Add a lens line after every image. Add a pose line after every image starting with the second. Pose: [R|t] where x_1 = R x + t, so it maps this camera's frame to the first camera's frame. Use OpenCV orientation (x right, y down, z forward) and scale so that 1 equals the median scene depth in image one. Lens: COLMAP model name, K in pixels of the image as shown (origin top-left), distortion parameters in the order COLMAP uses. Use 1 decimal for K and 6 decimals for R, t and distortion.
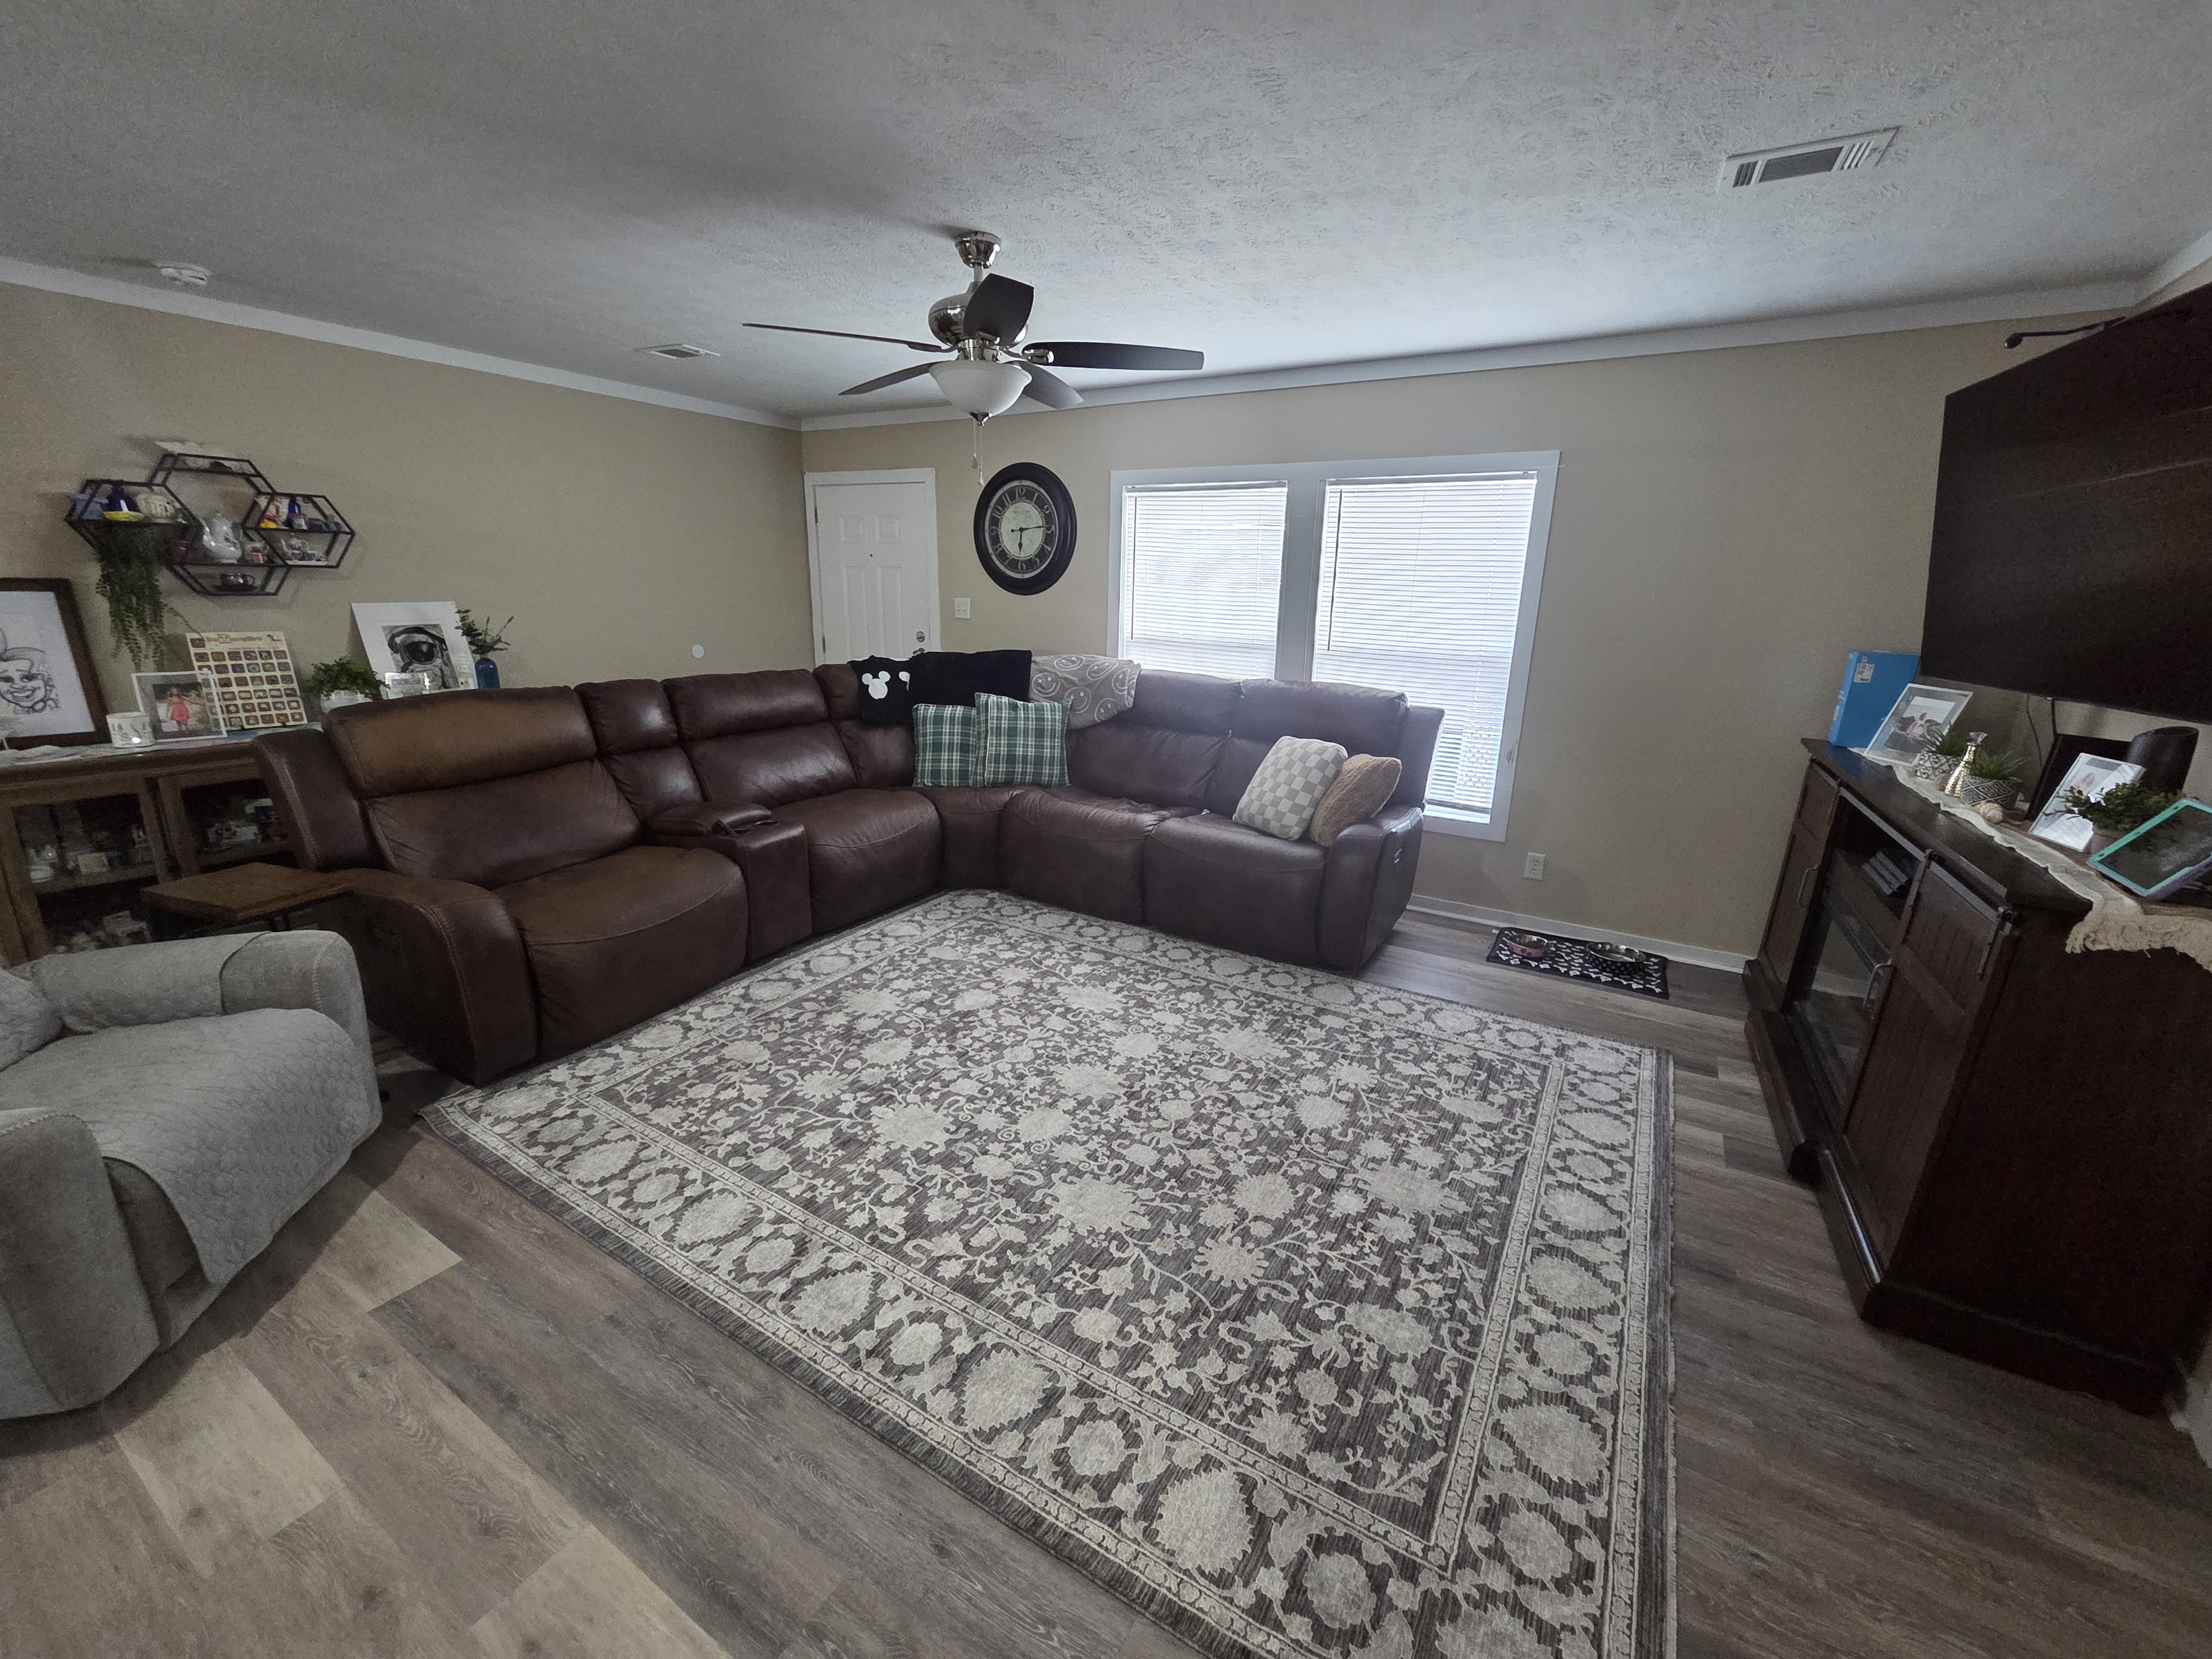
lens RADIAL K [[905.9, 0, 1117.7], [0, 905.9, 822.6], [0, 0, 1]] dist [0.002784, -0.000628]
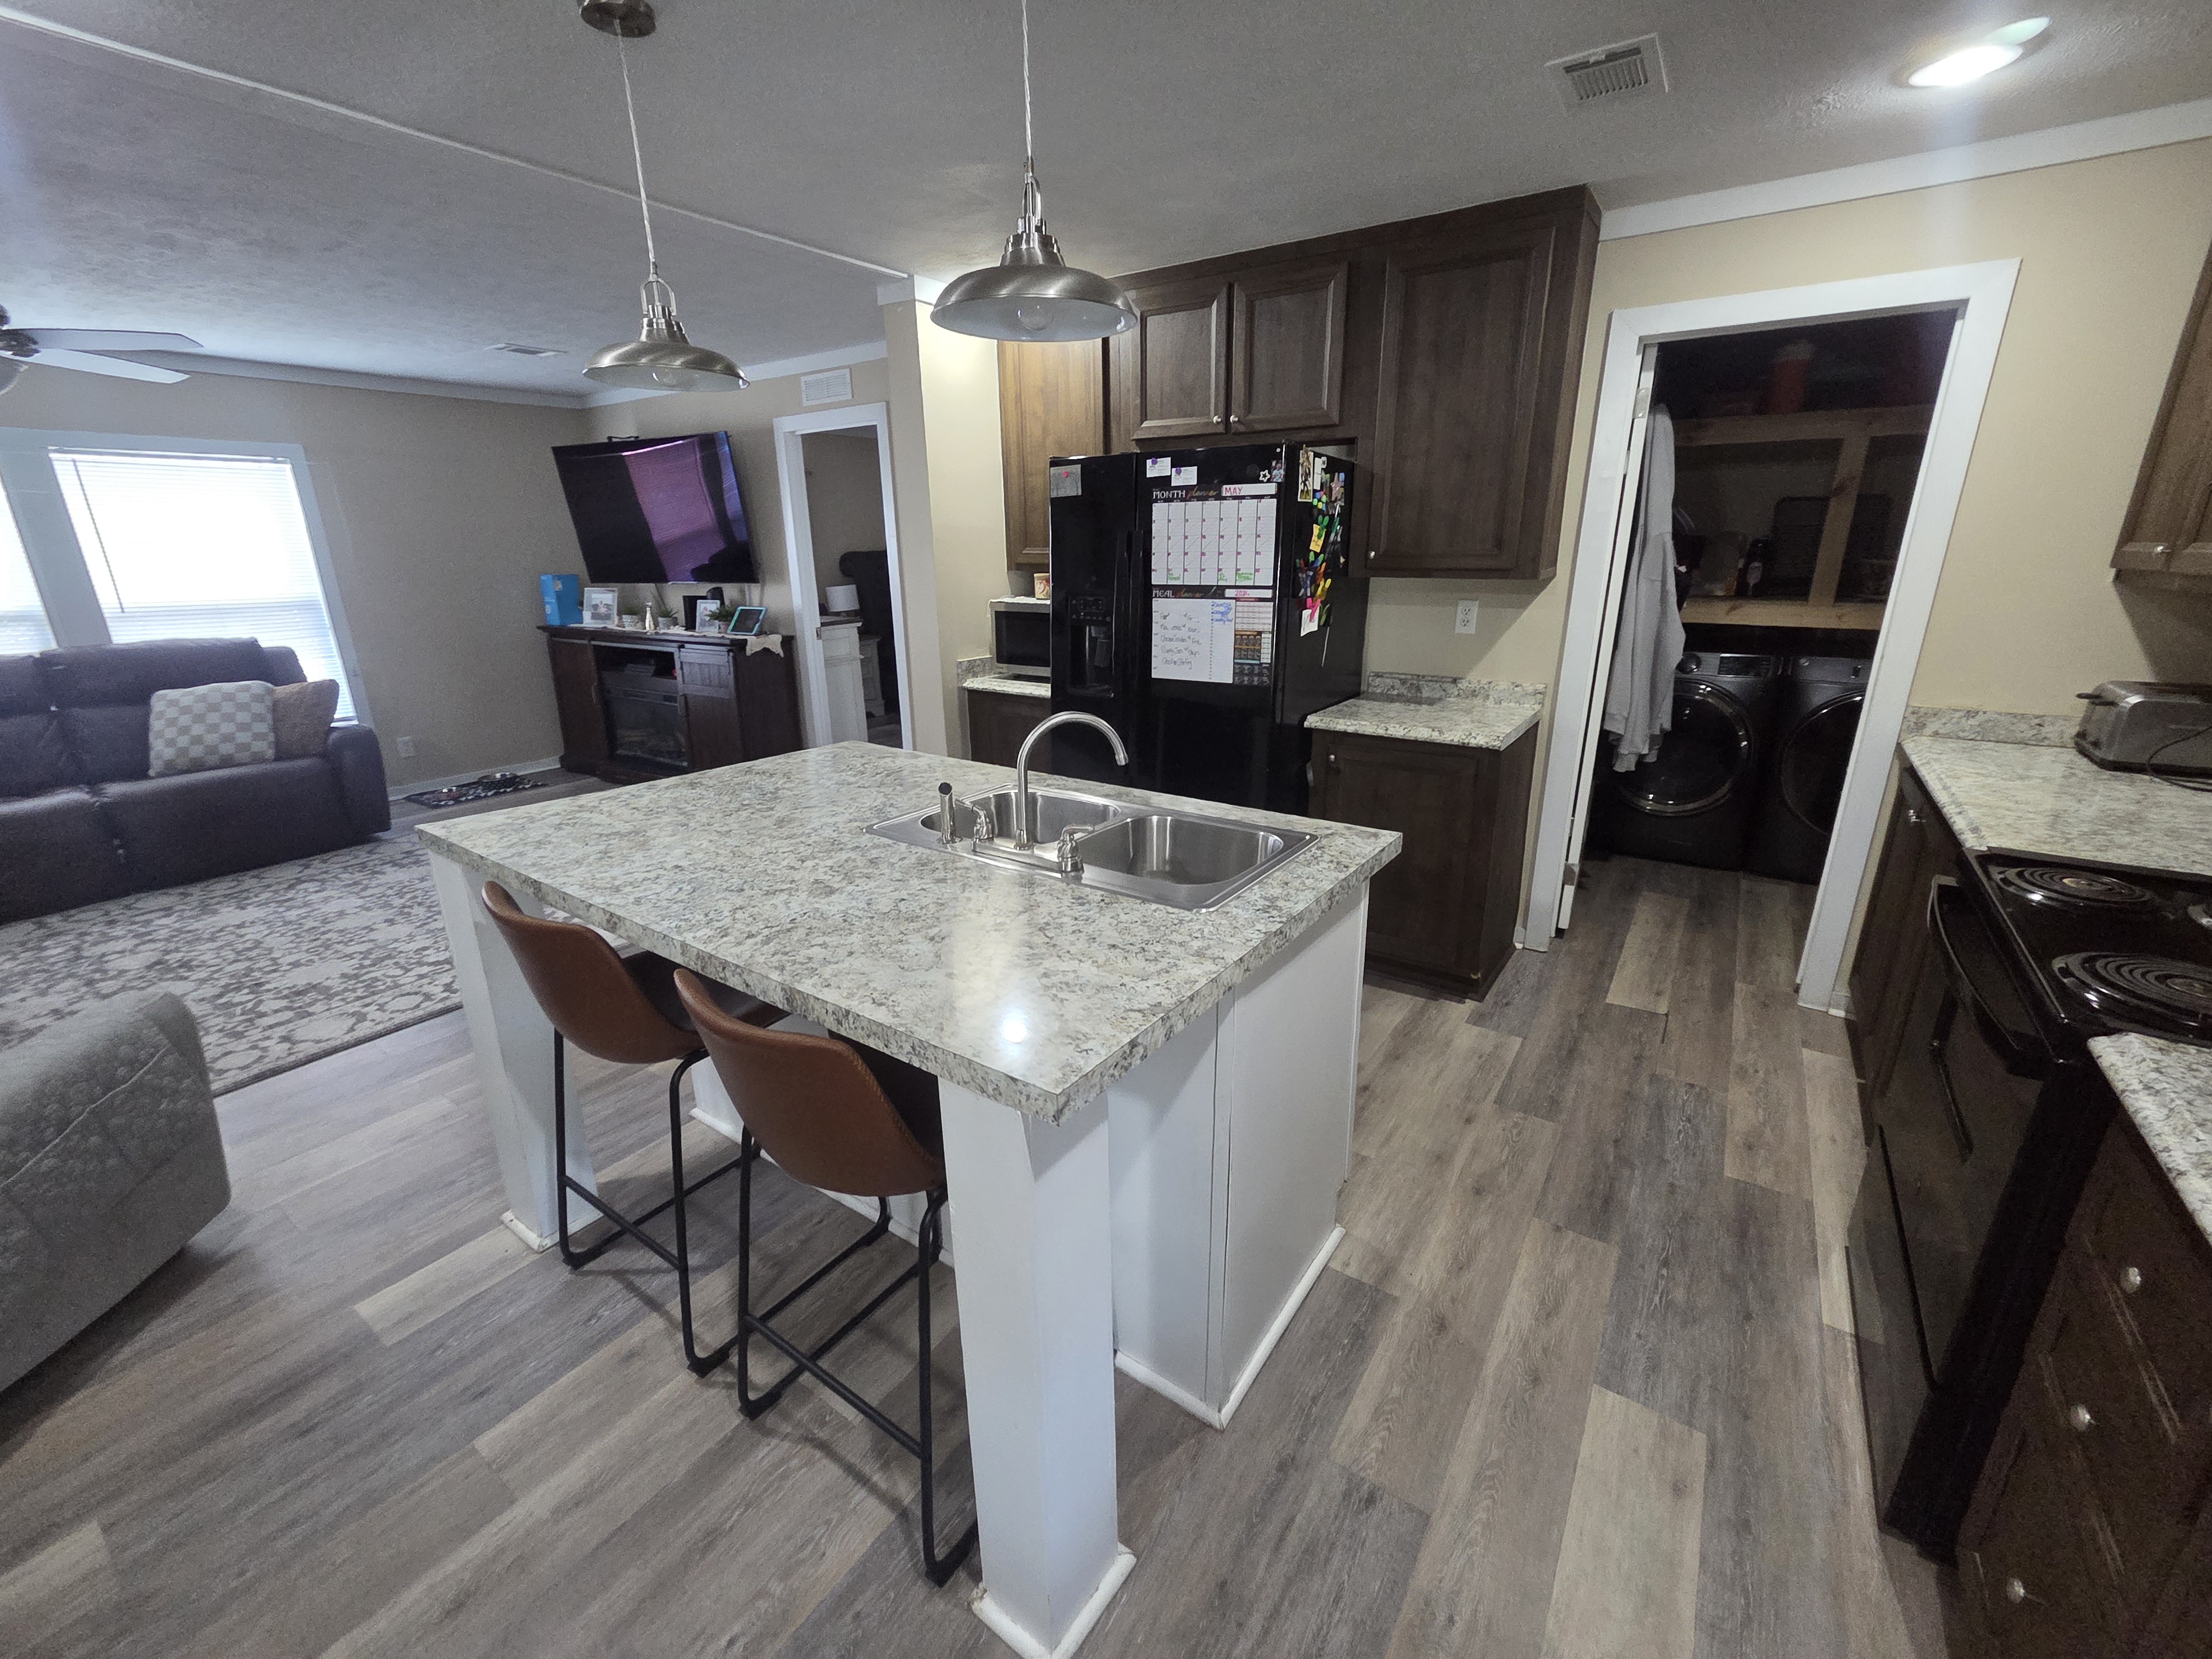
lens RADIAL K [[905.9, 0, 1117.7], [0, 905.9, 822.6], [0, 0, 1]] dist [0.002784, -0.000628]
pose [[0.054191, -0.319617, 0.945996, -1.172664], [0.267601, 0.917381, 0.294620, 0.050582], [-0.962005, 0.237183, 0.135243, -0.303960]]
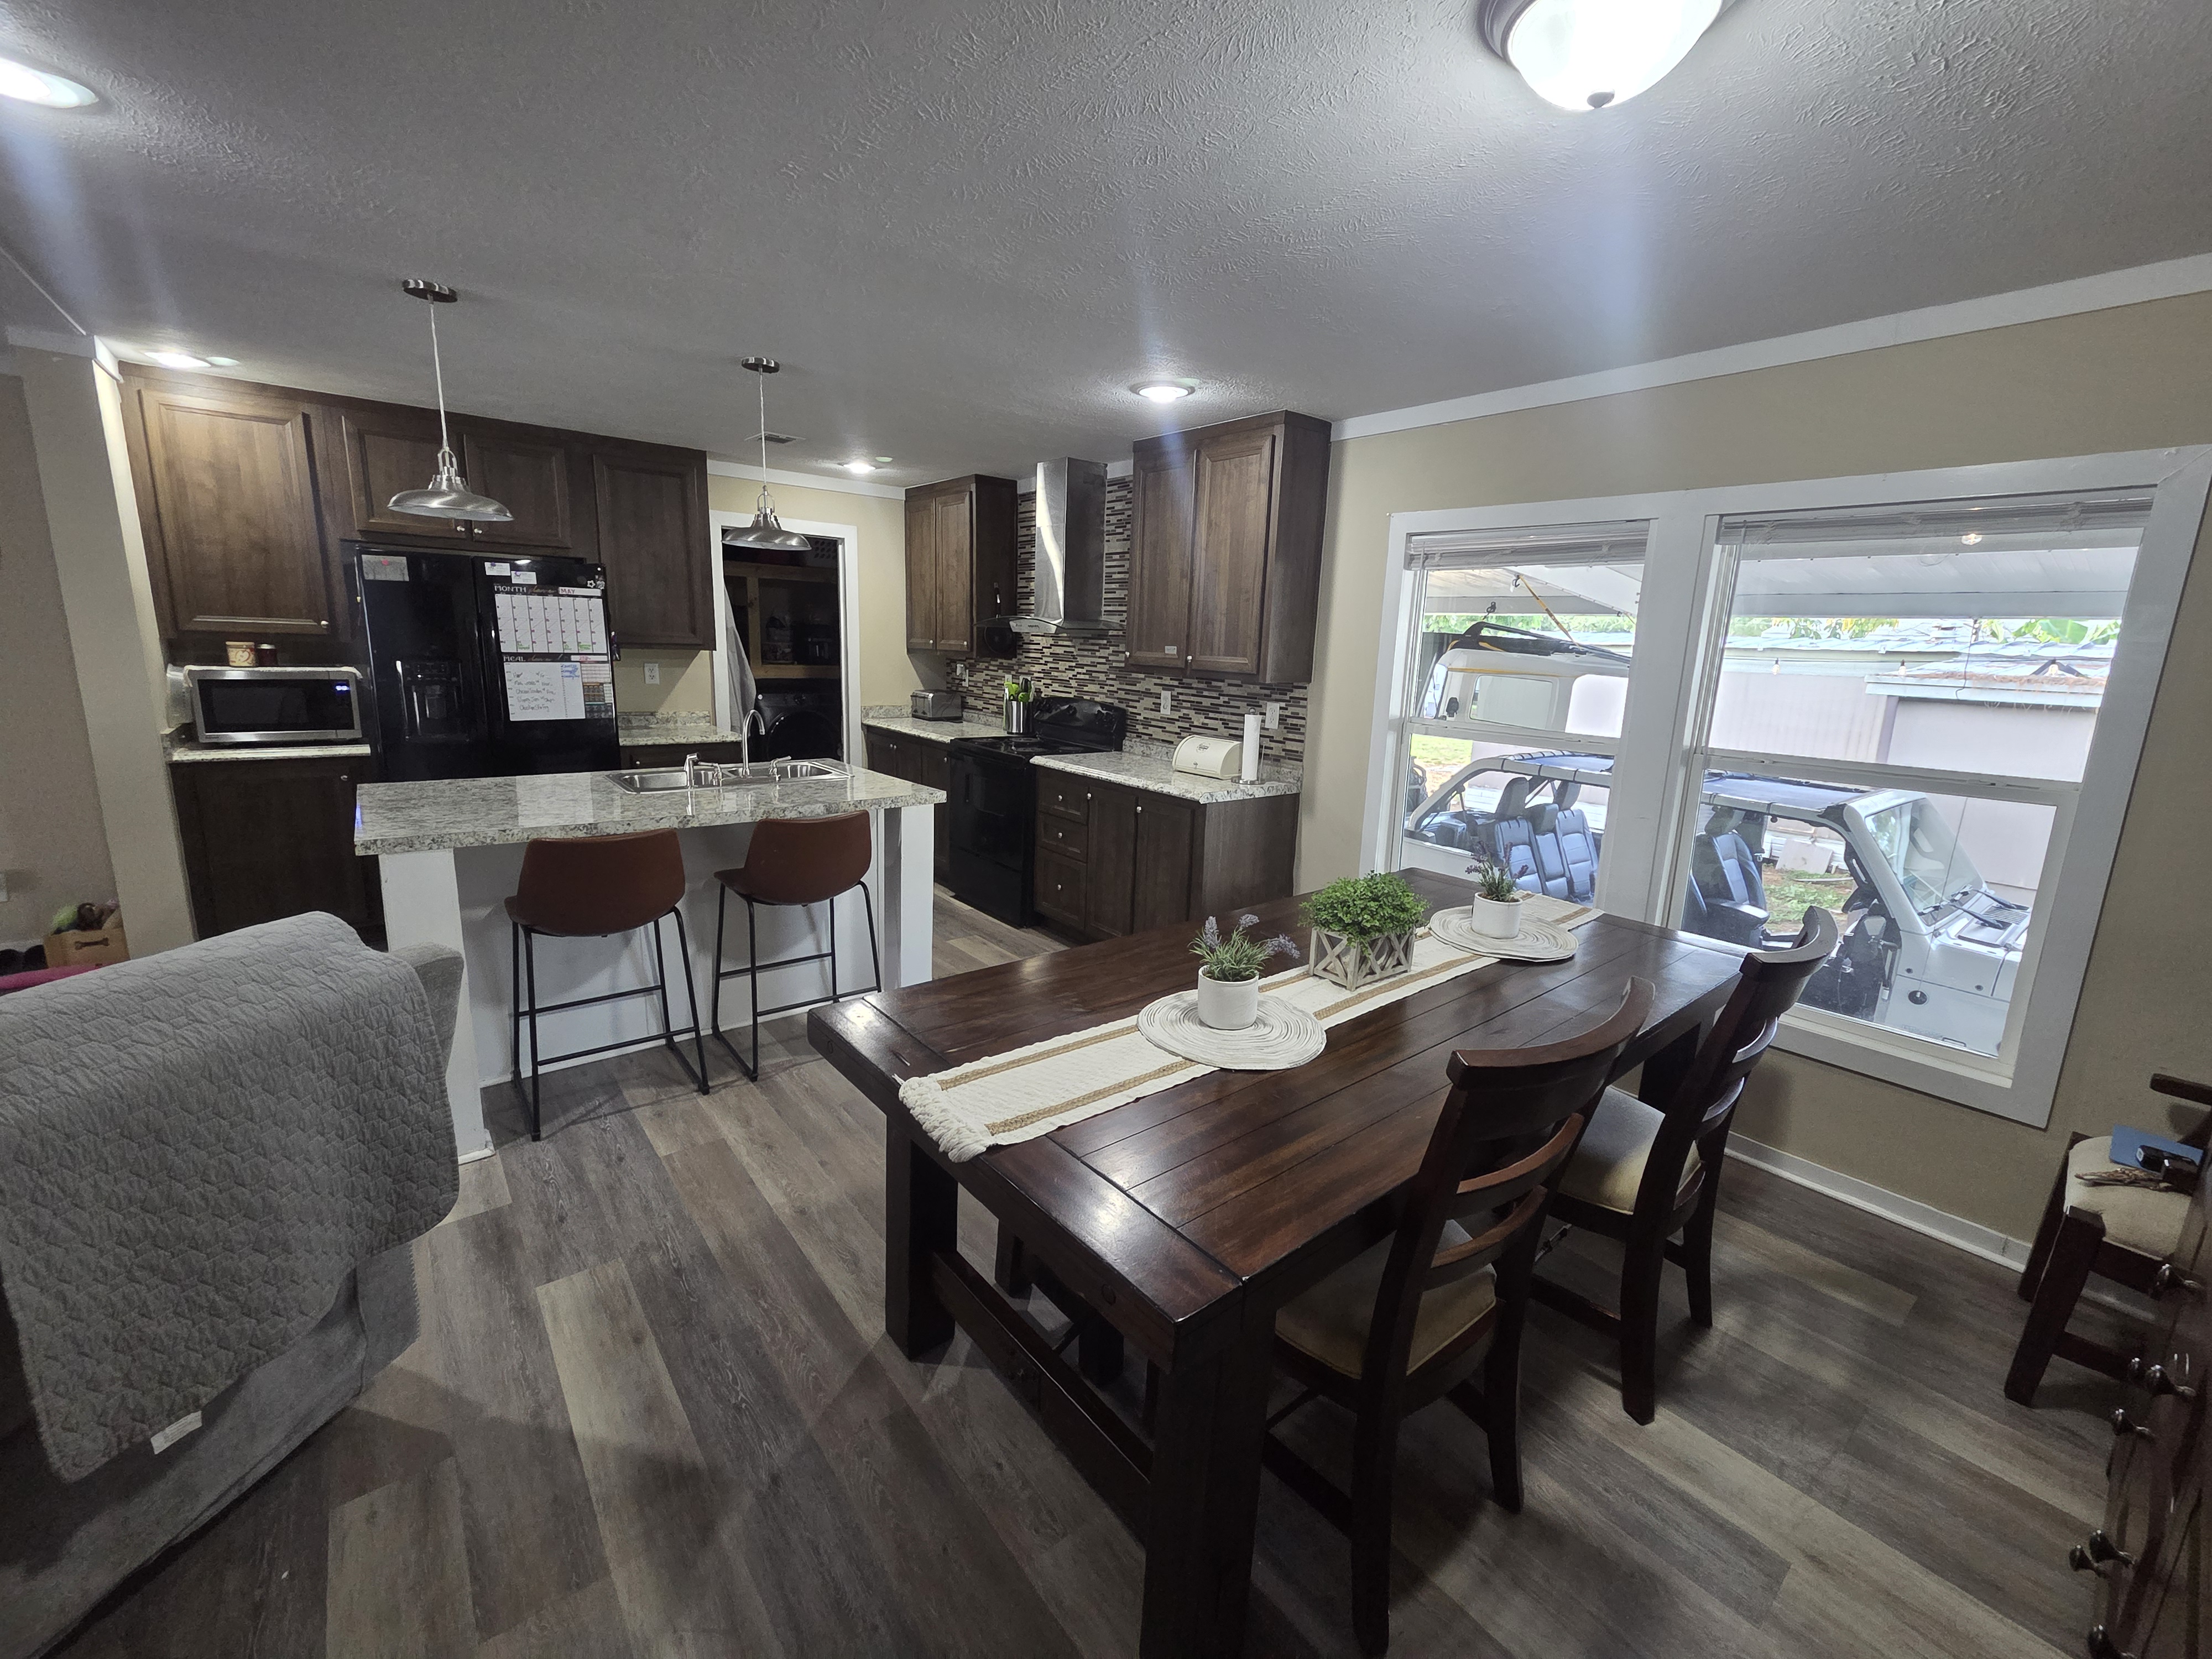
lens RADIAL K [[903.2, 0, 1116.2], [0, 903.2, 822.5], [0, 0, 1]] dist [0.003067, -0.000007]
pose [[-0.941683, -0.124270, 0.312715, -1.468002], [0.028062, 0.897072, 0.440992, -0.237509], [-0.335330, 0.424050, -0.841270, 0.702817]]
